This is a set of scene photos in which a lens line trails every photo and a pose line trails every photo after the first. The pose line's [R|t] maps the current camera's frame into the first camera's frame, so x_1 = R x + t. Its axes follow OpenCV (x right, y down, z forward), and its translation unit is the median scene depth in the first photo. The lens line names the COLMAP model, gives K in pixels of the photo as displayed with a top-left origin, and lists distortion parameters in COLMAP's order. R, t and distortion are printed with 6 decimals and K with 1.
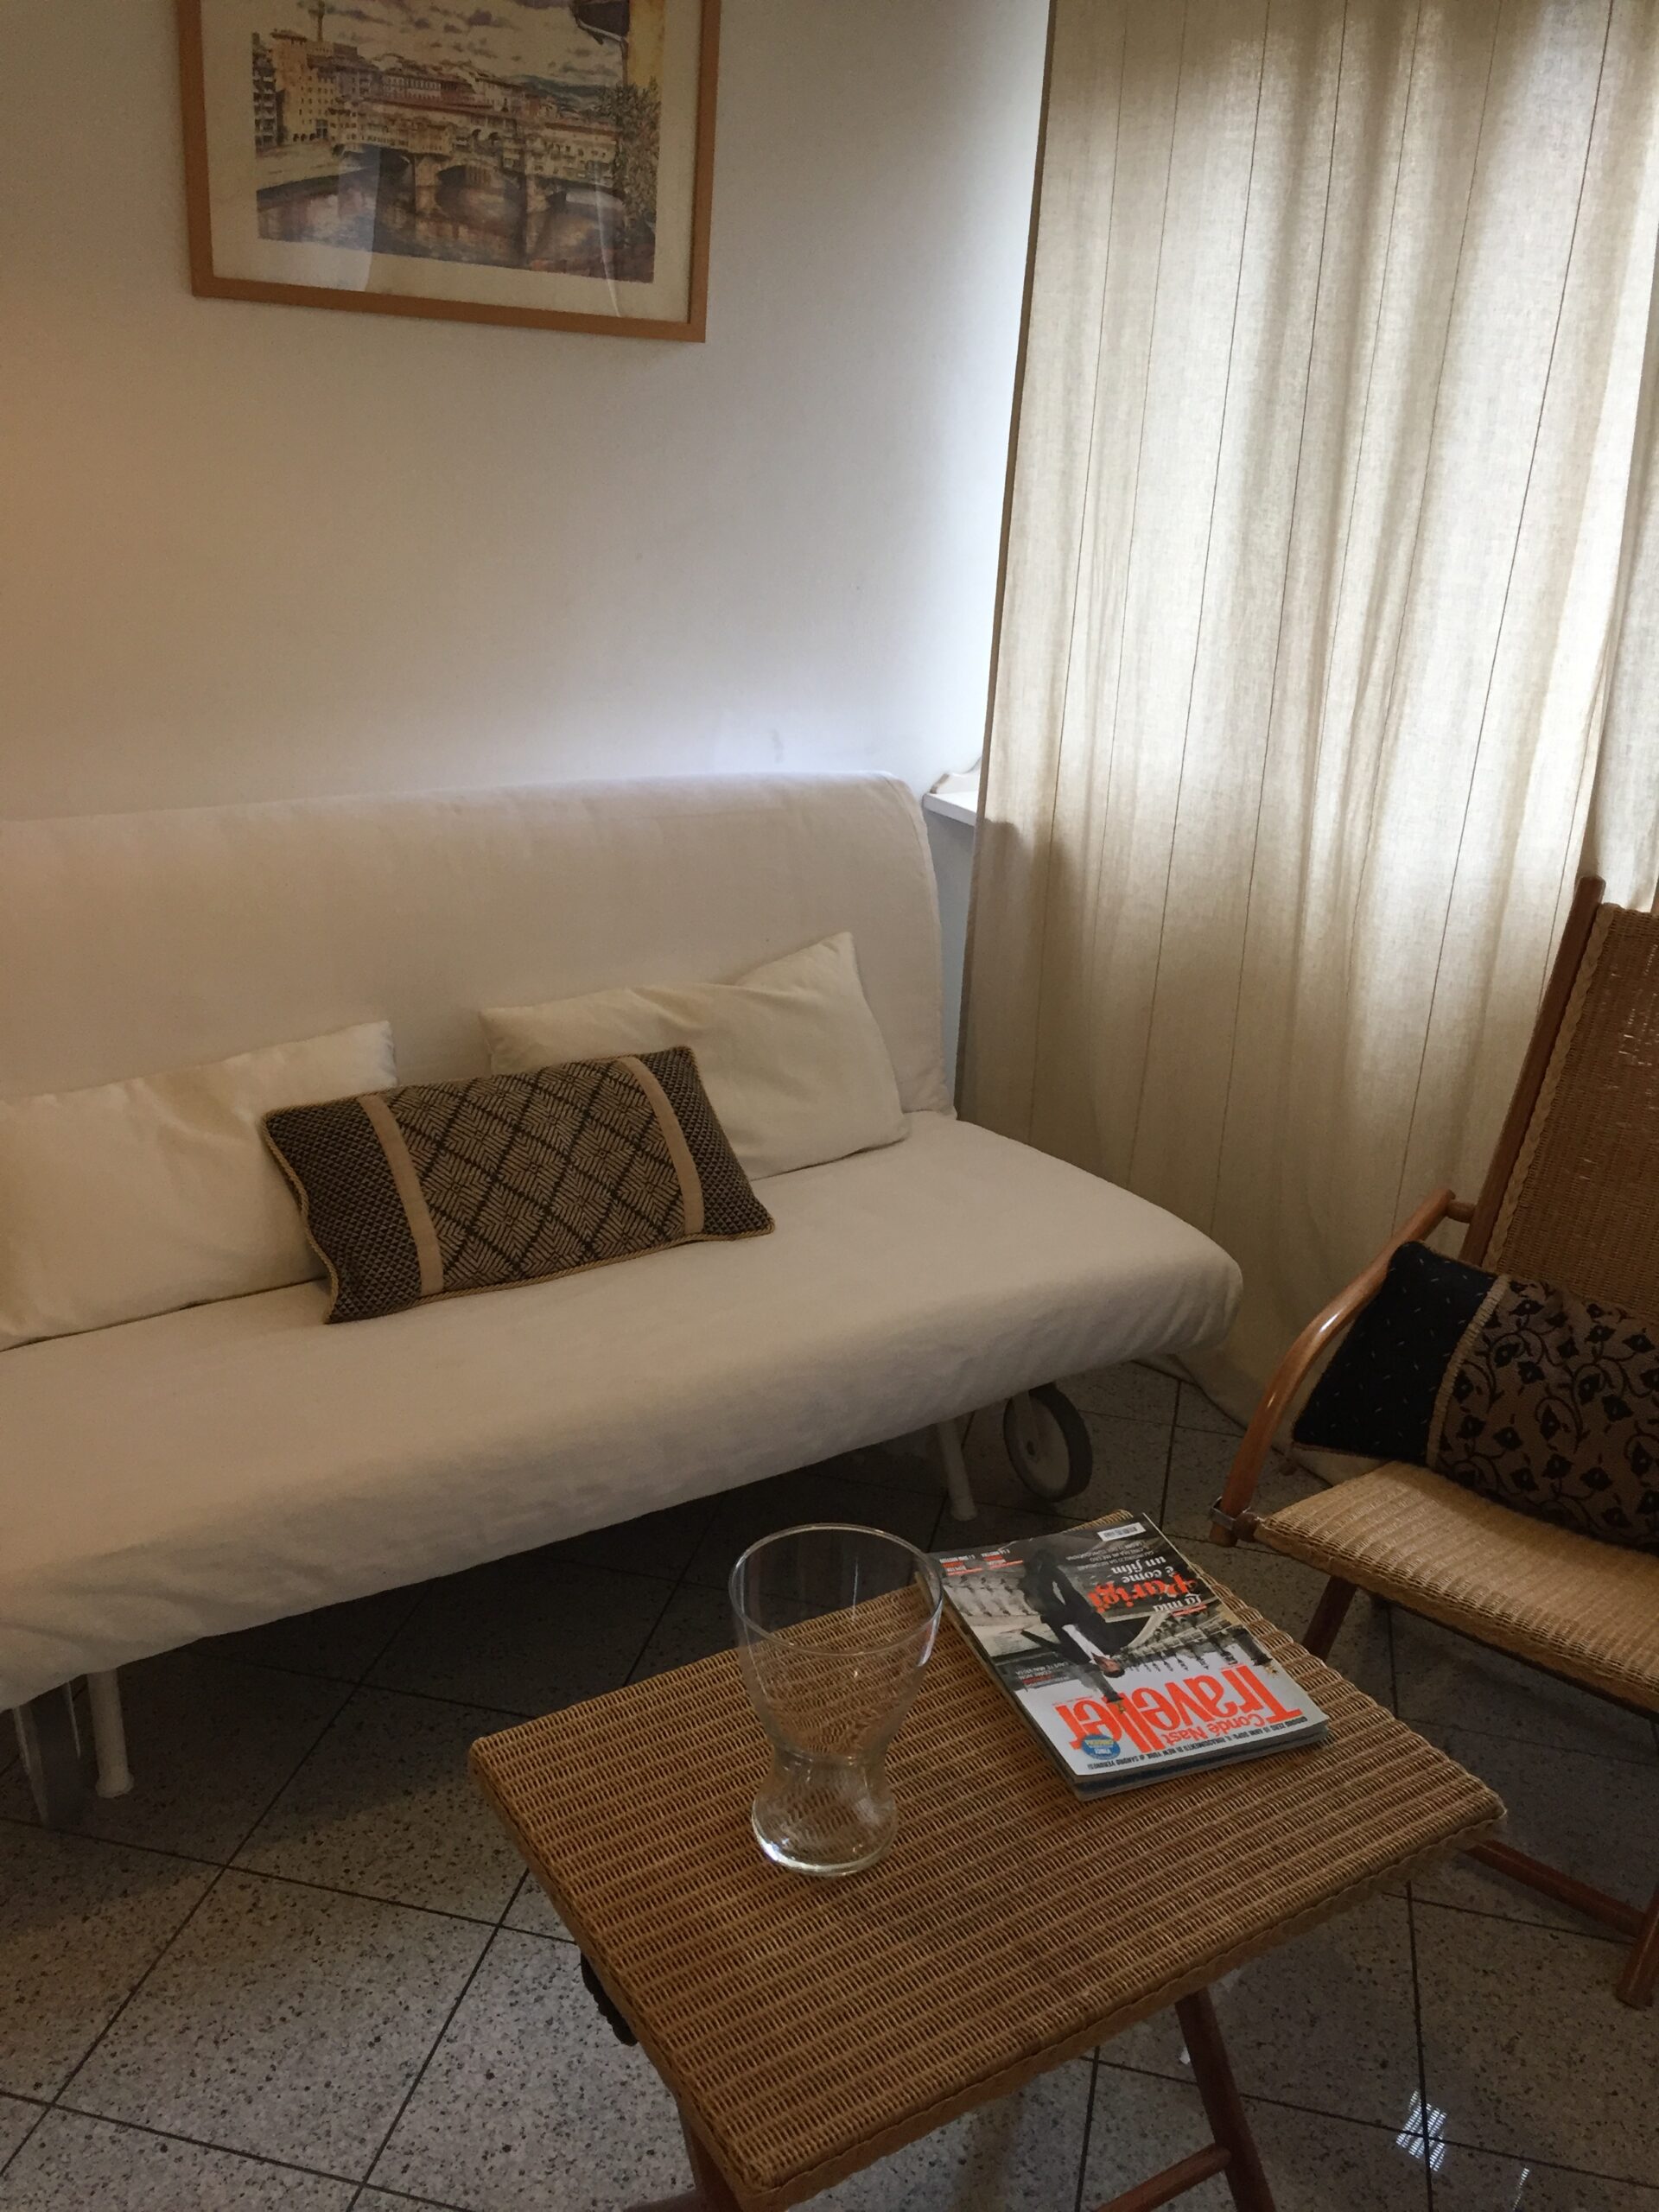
lens RADIAL K [[1909.2, 0, 841.2], [0, 1909.2, 1111.6], [0, 0, 1]] dist [0.085788, -0.114531]
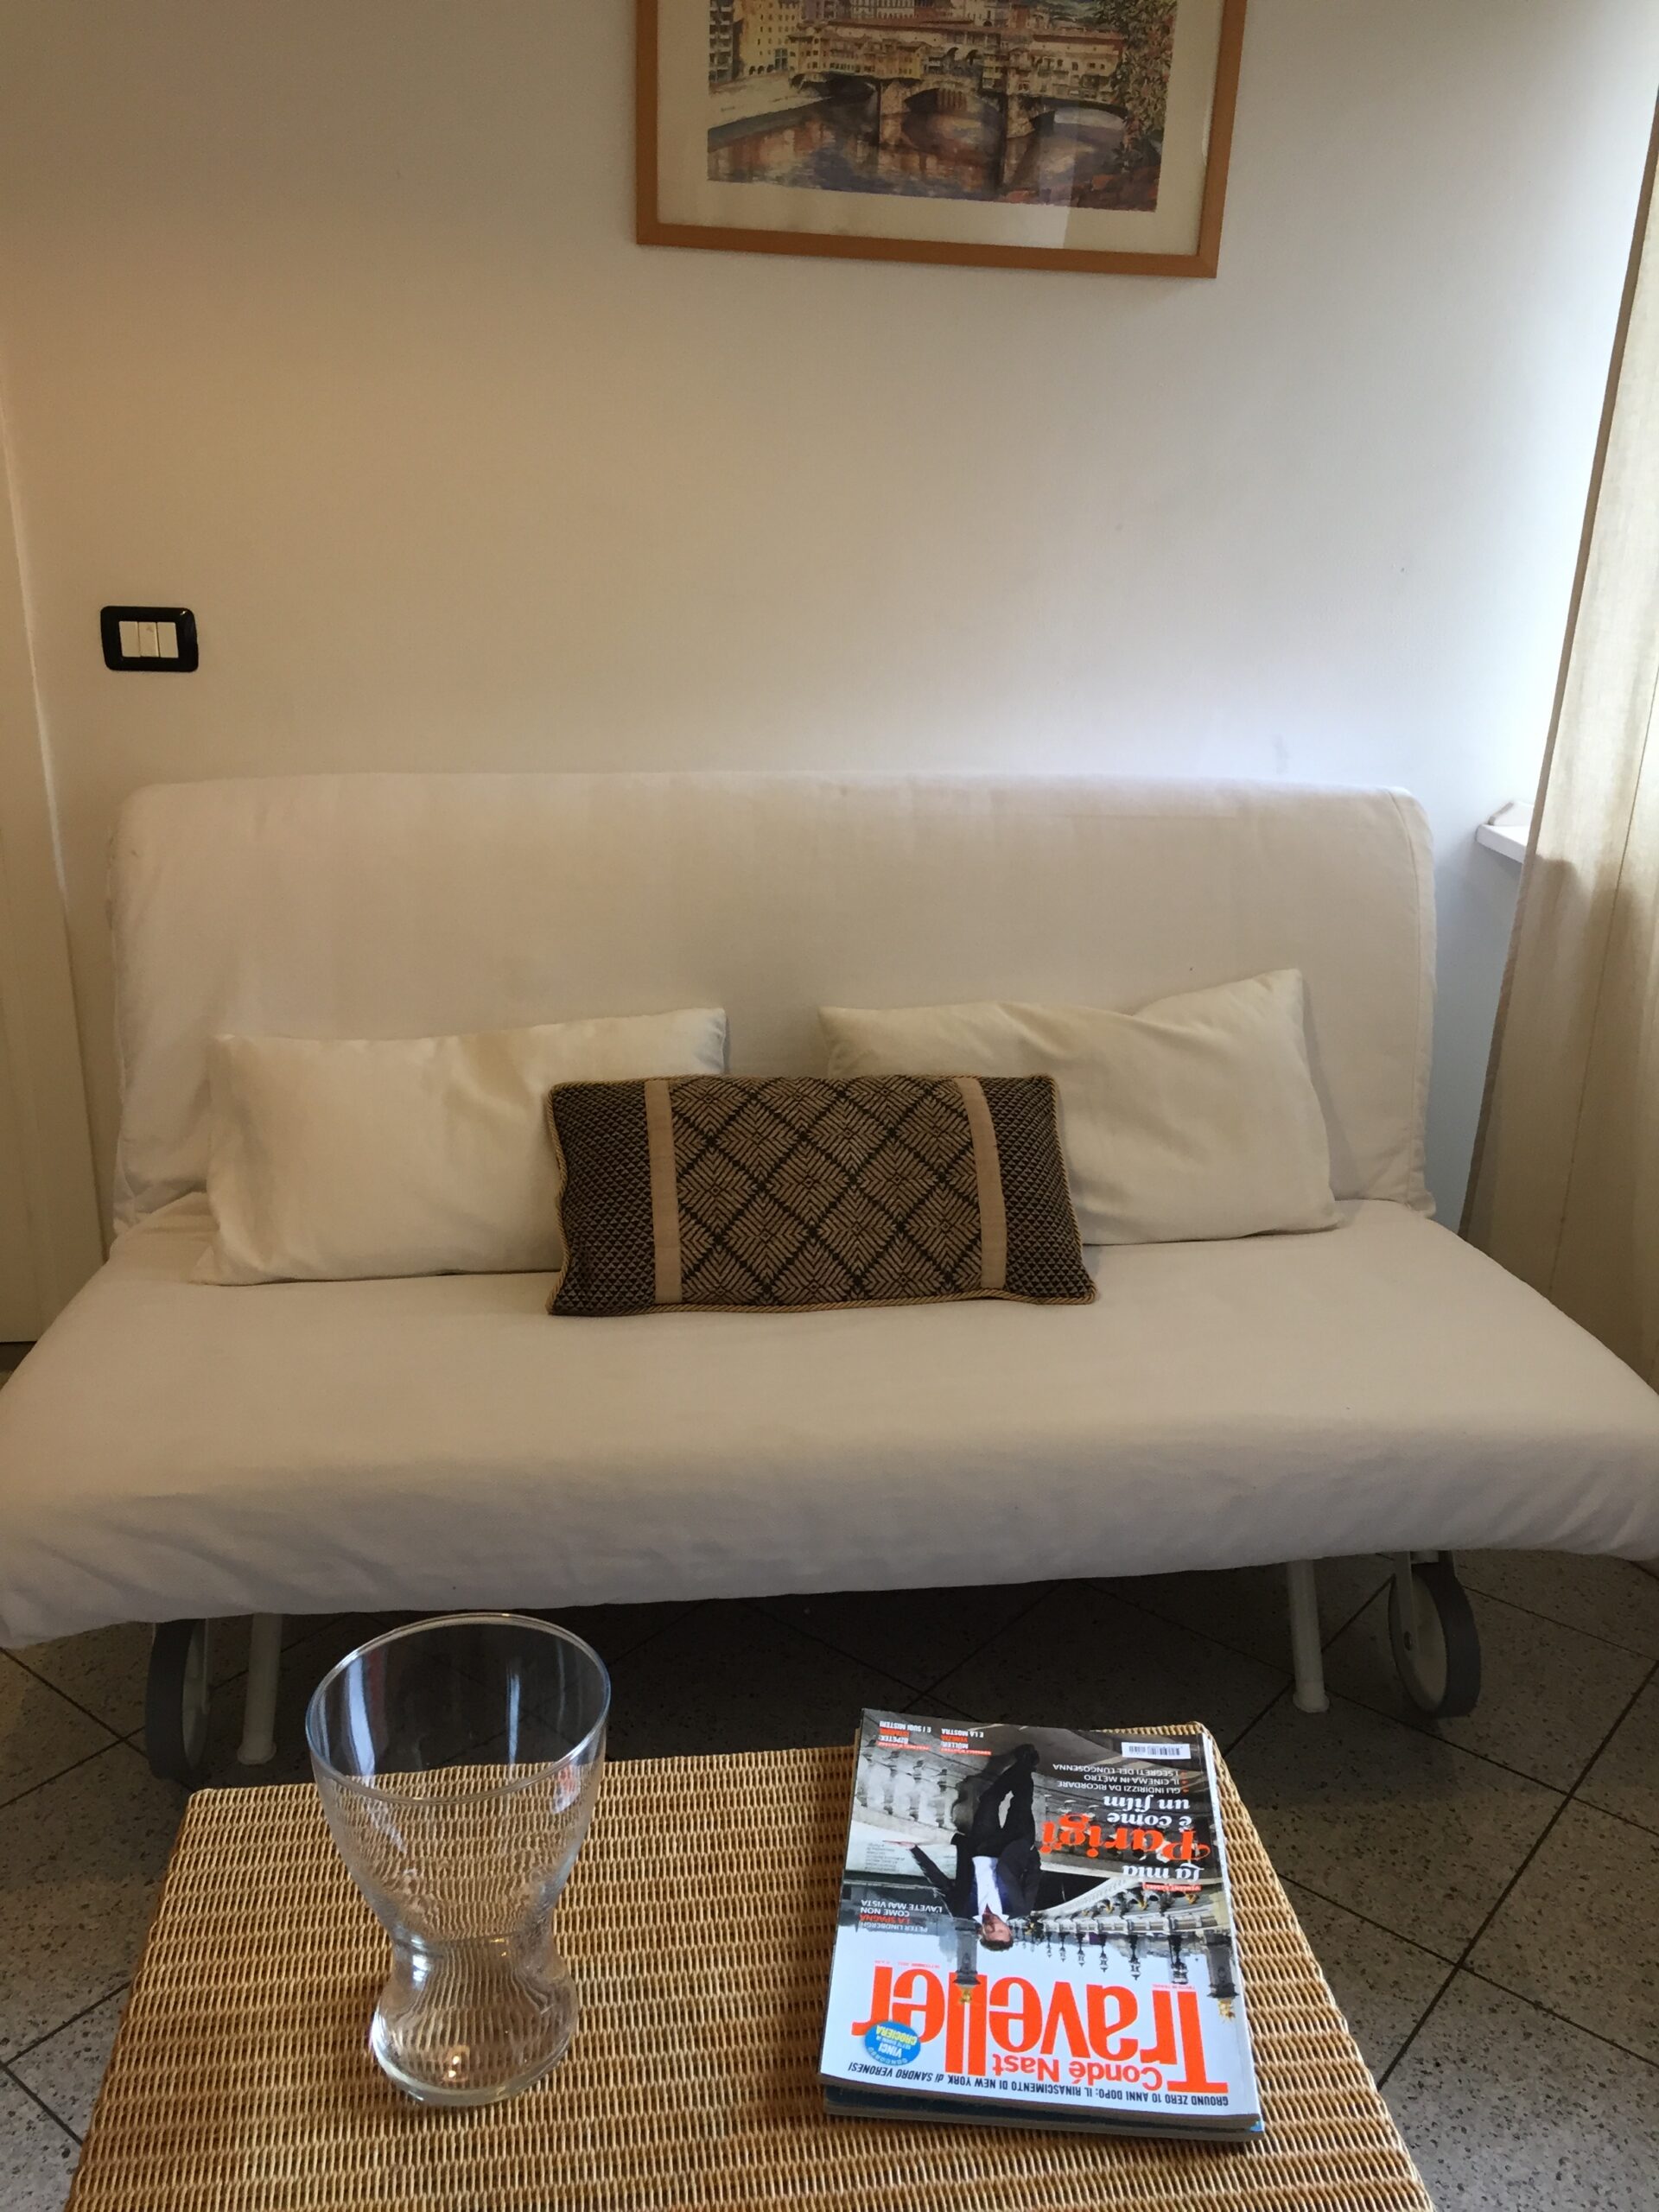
lens RADIAL K [[1909.2, 0, 827.0], [0, 1909.2, 1108.4], [0, 0, 1]] dist [0.085788, -0.114531]
pose [[0.900965, 0.117936, -0.417556, 0.204245], [-0.137779, 0.990307, -0.017583, 0.009761], [0.411435, 0.073372, 0.908481, 0.194345]]
